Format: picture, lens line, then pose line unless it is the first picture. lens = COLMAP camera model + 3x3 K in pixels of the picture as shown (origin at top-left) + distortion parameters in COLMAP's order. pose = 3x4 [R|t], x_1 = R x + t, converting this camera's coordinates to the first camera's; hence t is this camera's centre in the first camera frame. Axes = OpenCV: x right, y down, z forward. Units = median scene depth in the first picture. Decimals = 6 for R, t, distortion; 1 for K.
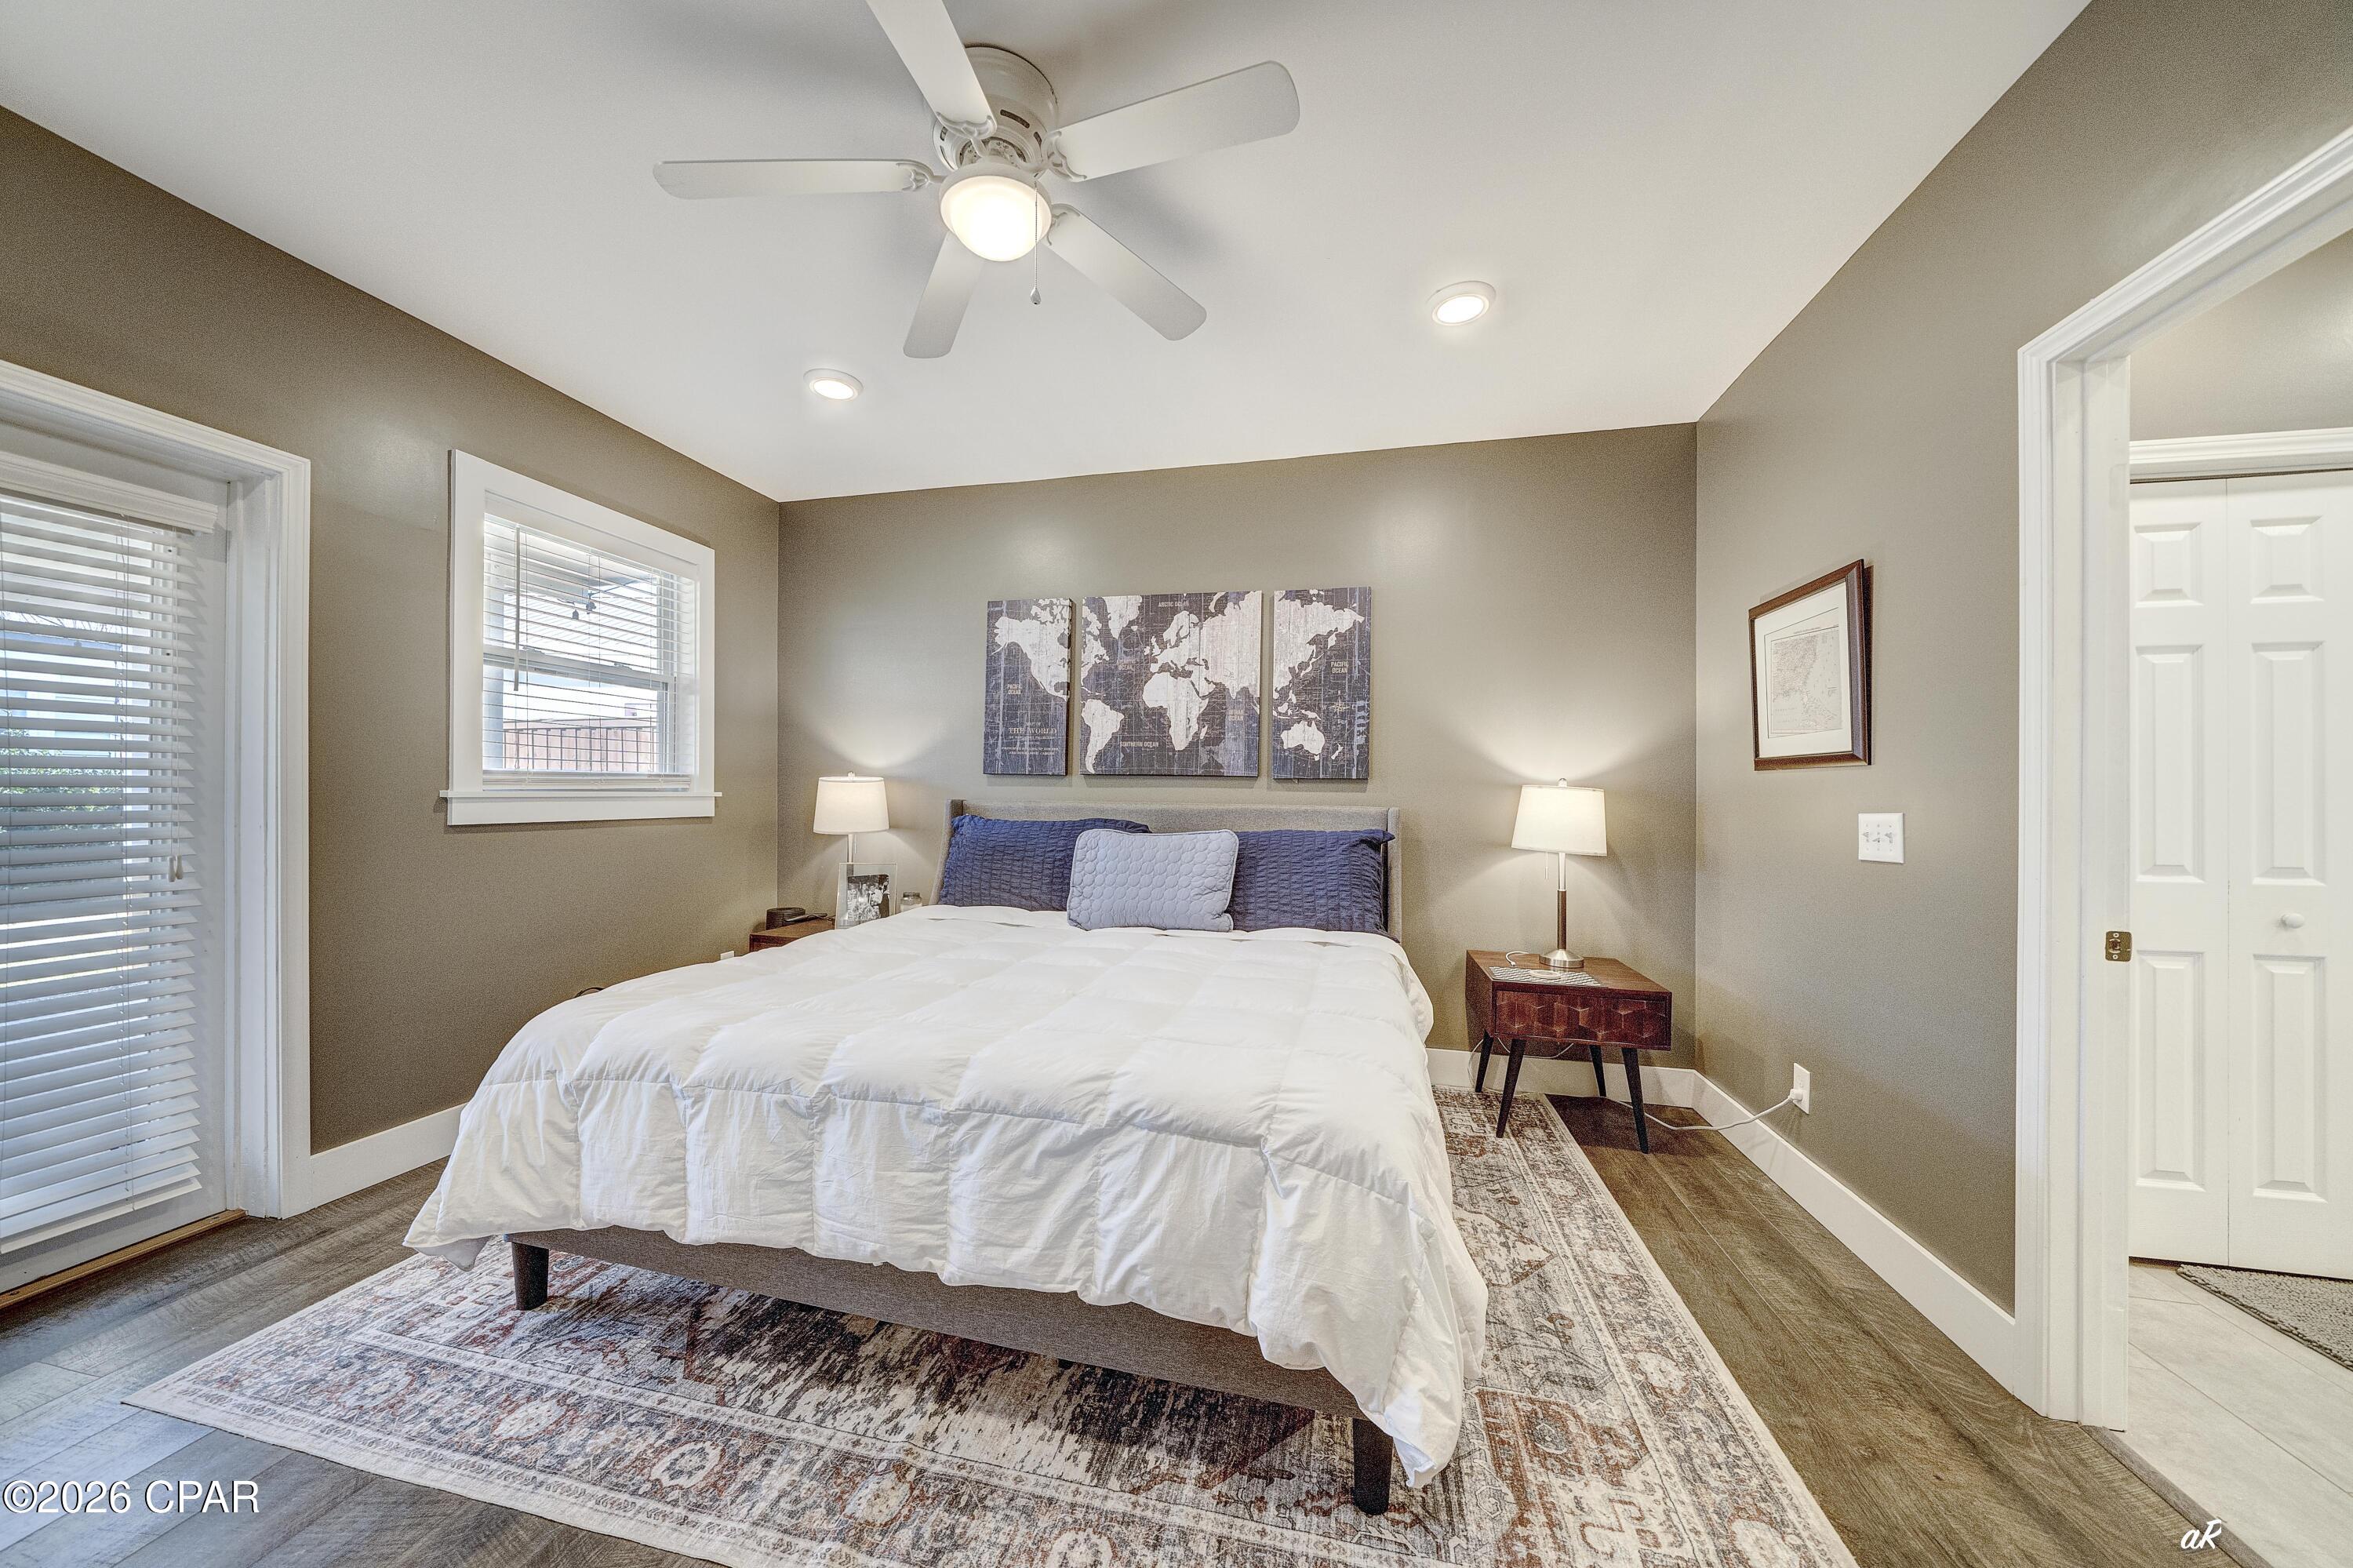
lens RADIAL K [[806.4, 0, 1170.1], [0, 806.4, 793.0], [0, 0, 1]] dist [-0.006242, -0.000139]
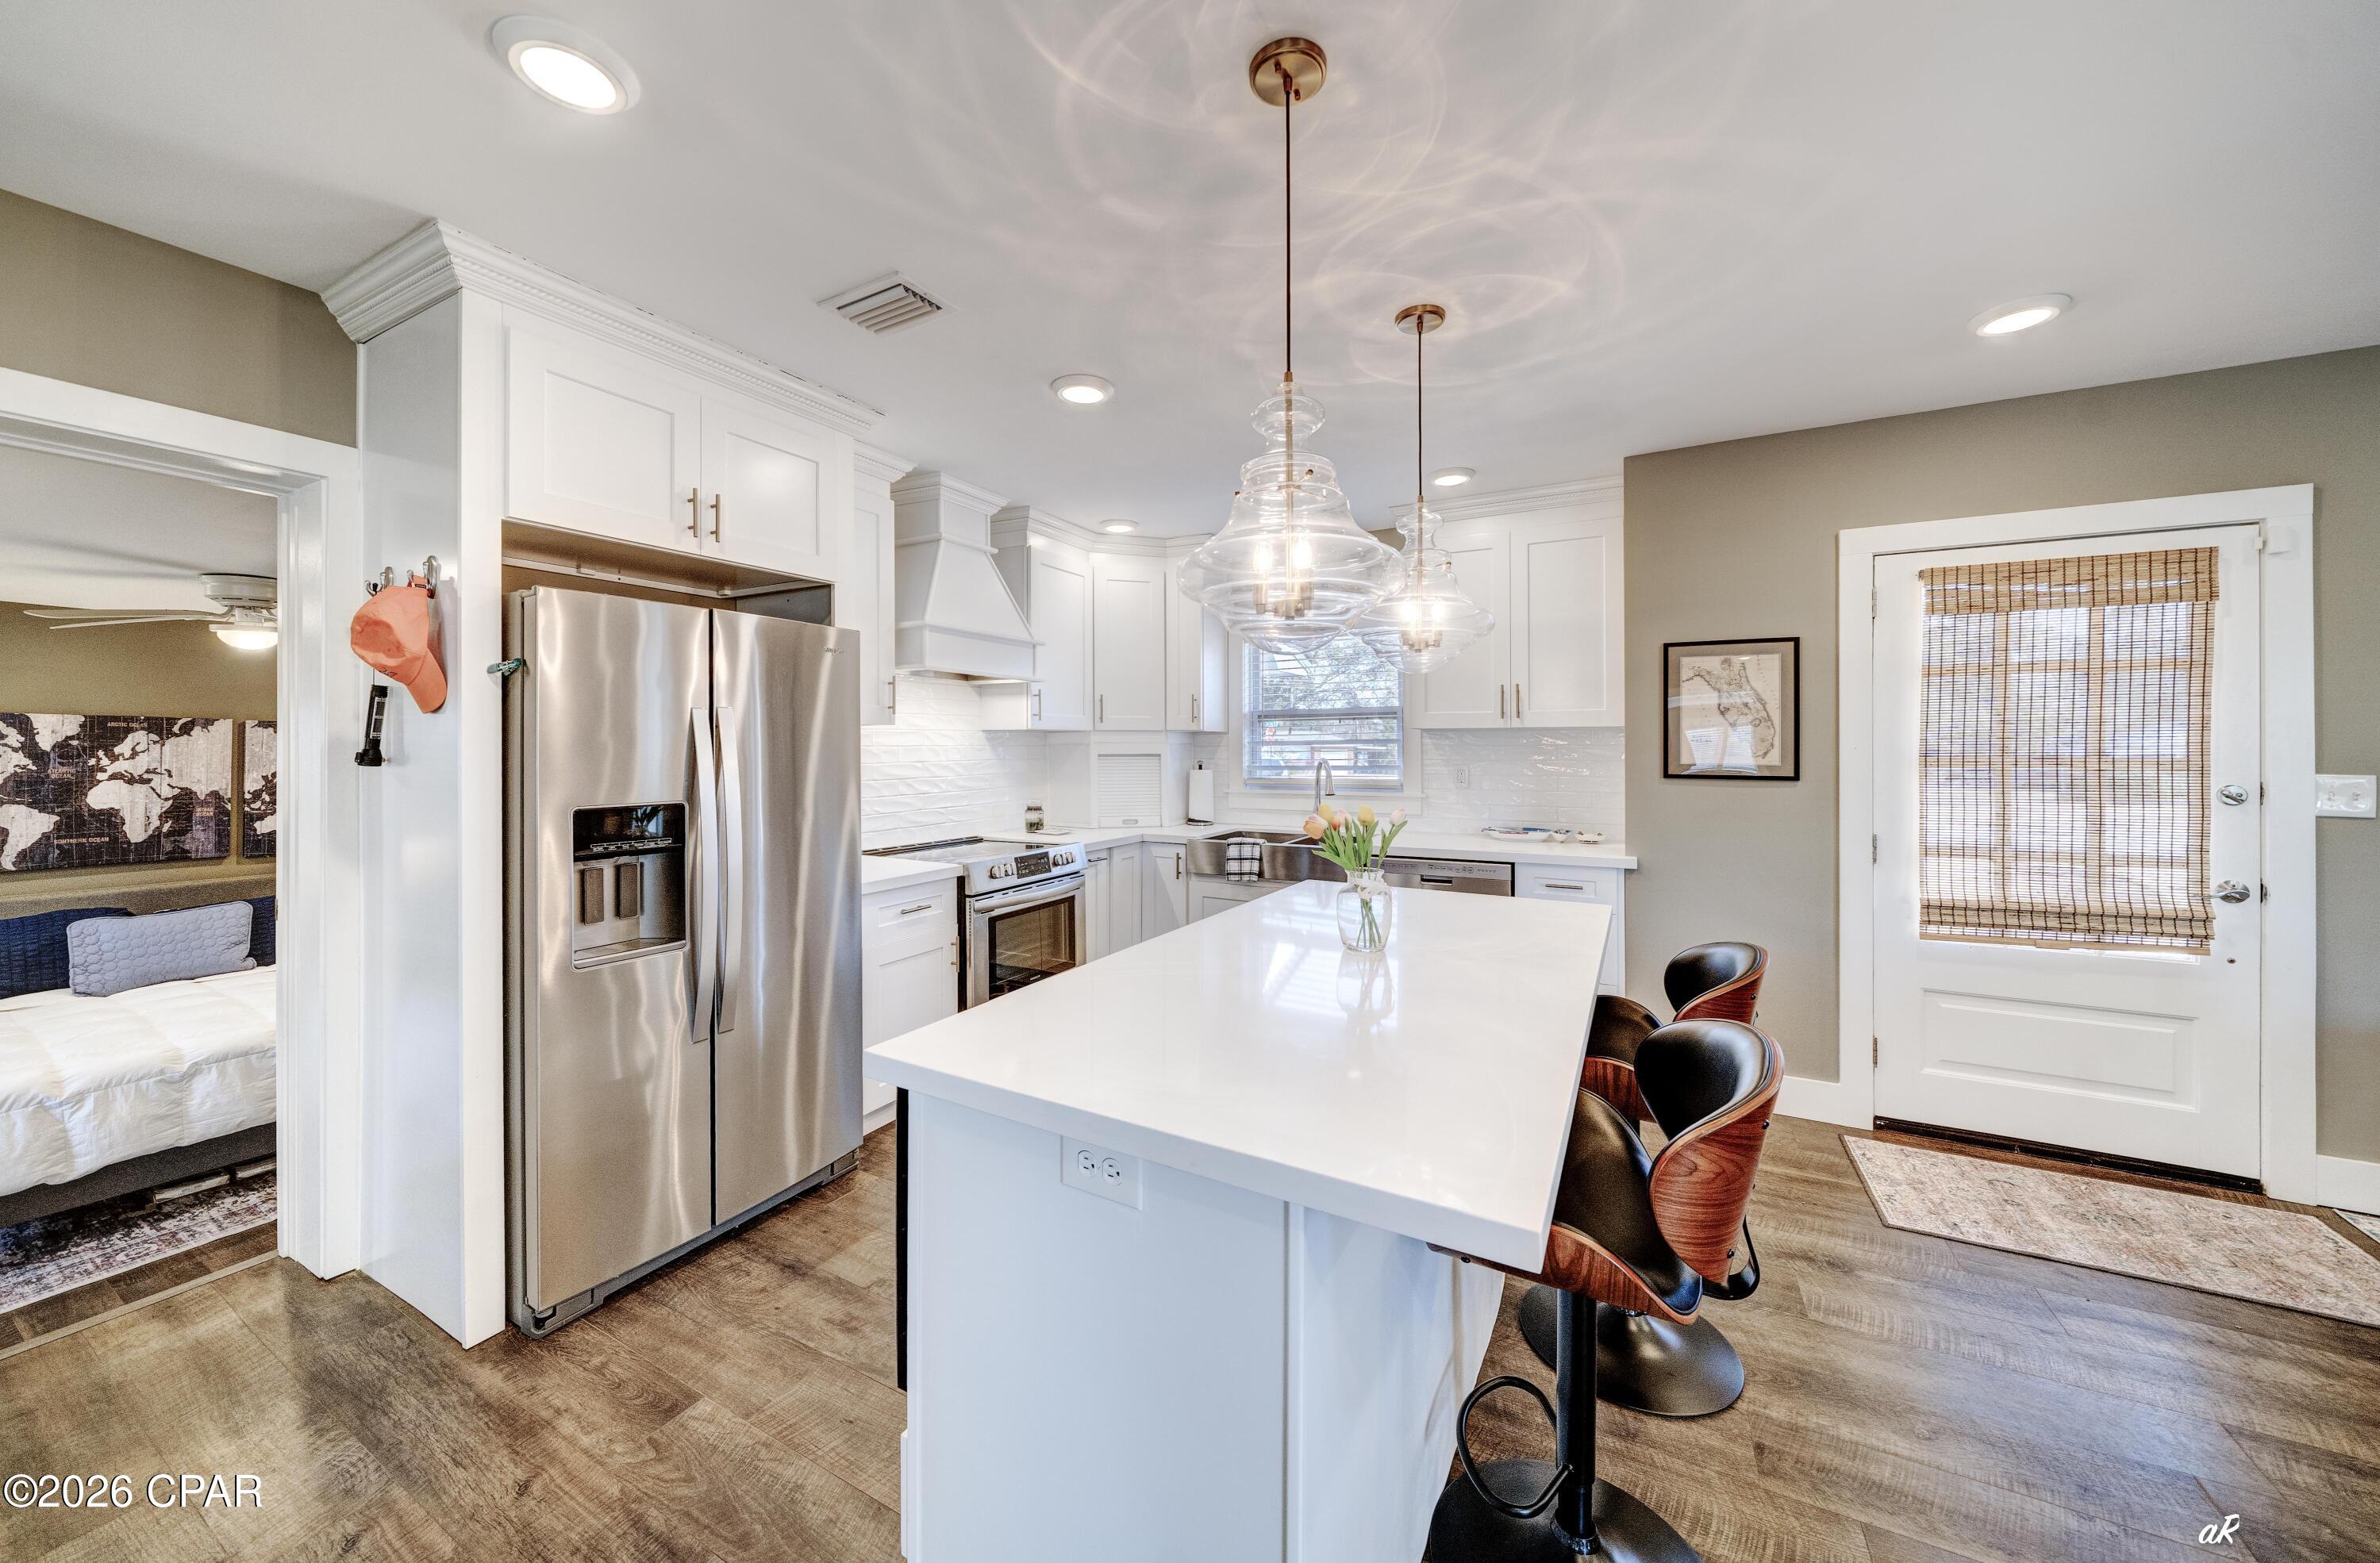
lens RADIAL K [[815.5, 0, 1186.2], [0, 815.5, 743.0], [0, 0, 1]] dist [-0.006242, -0.000139]
pose [[0.267254, -0.000742, 0.963626, -0.769277], [-0.000679, 0.999999, 0.000958, -0.212644], [-0.963626, -0.000911, 0.267253, -0.914060]]
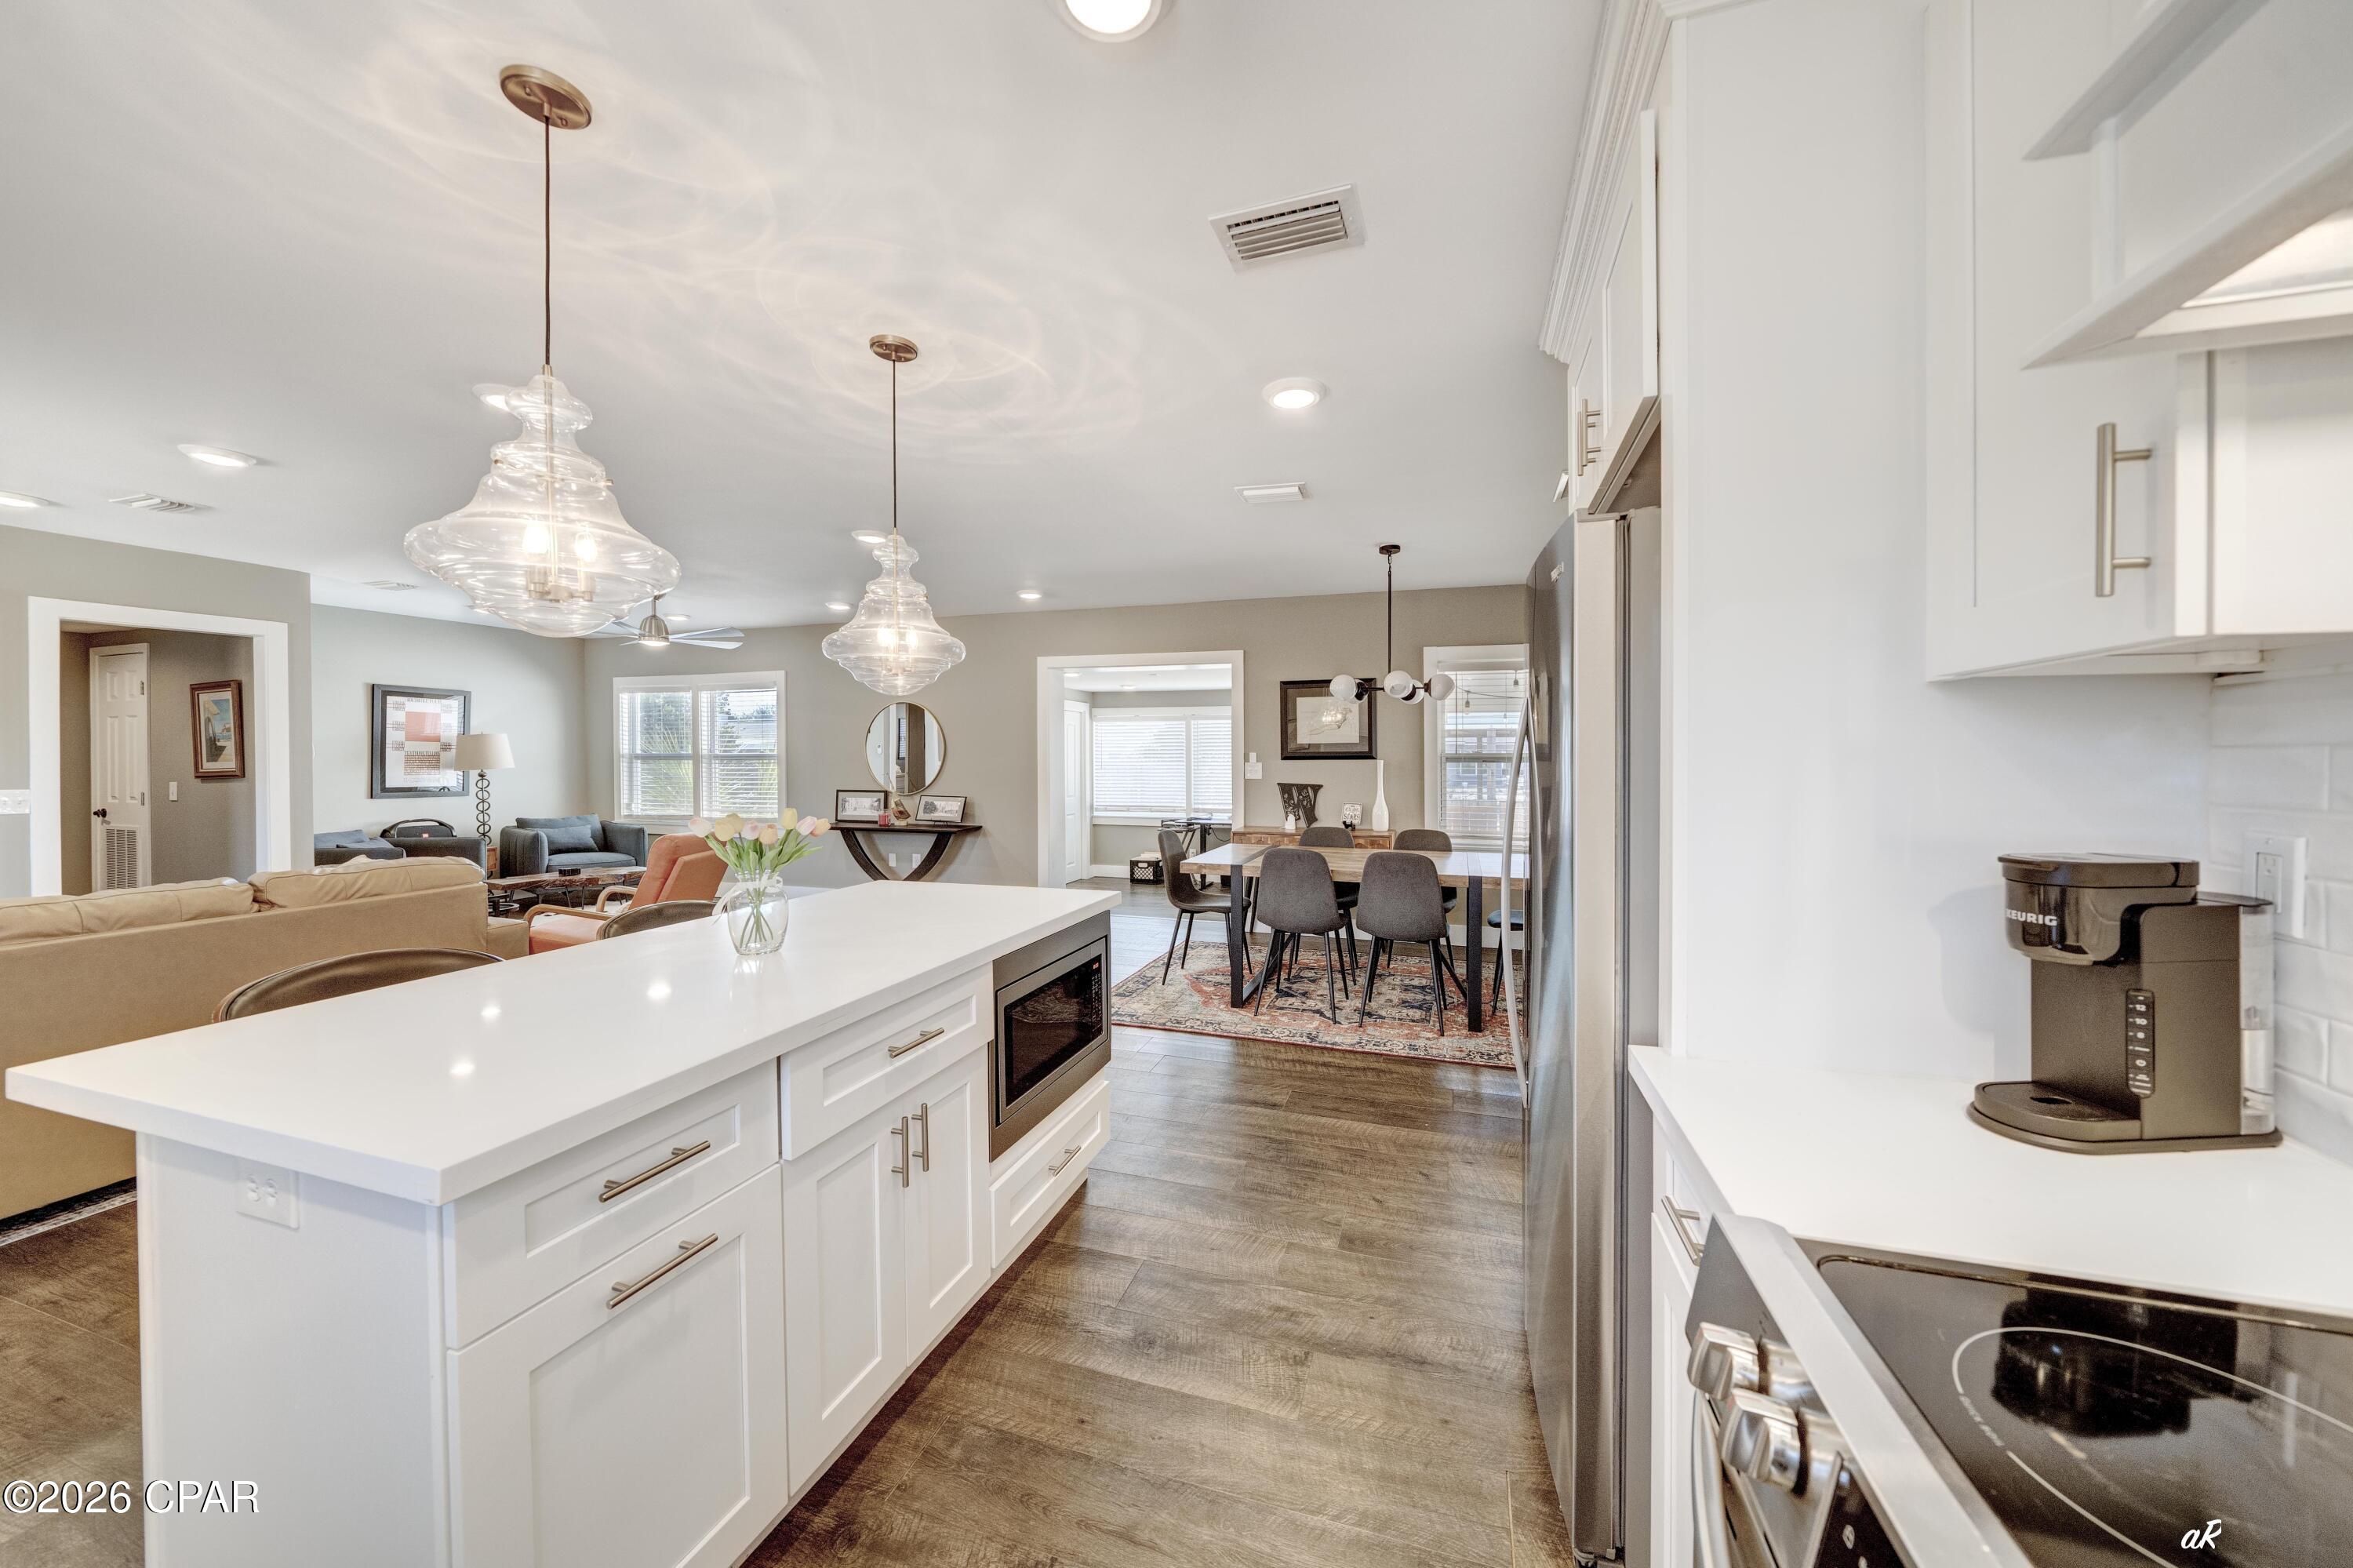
lens RADIAL K [[806.4, 0, 1194.6], [0, 806.4, 769.4], [0, 0, 1]] dist [-0.006242, -0.000139]
pose [[-0.075365, 0.015017, -0.997043, 0.235330], [0.003115, 0.999885, 0.014825, -0.203914], [0.997151, -0.001989, -0.075403, -0.573500]]
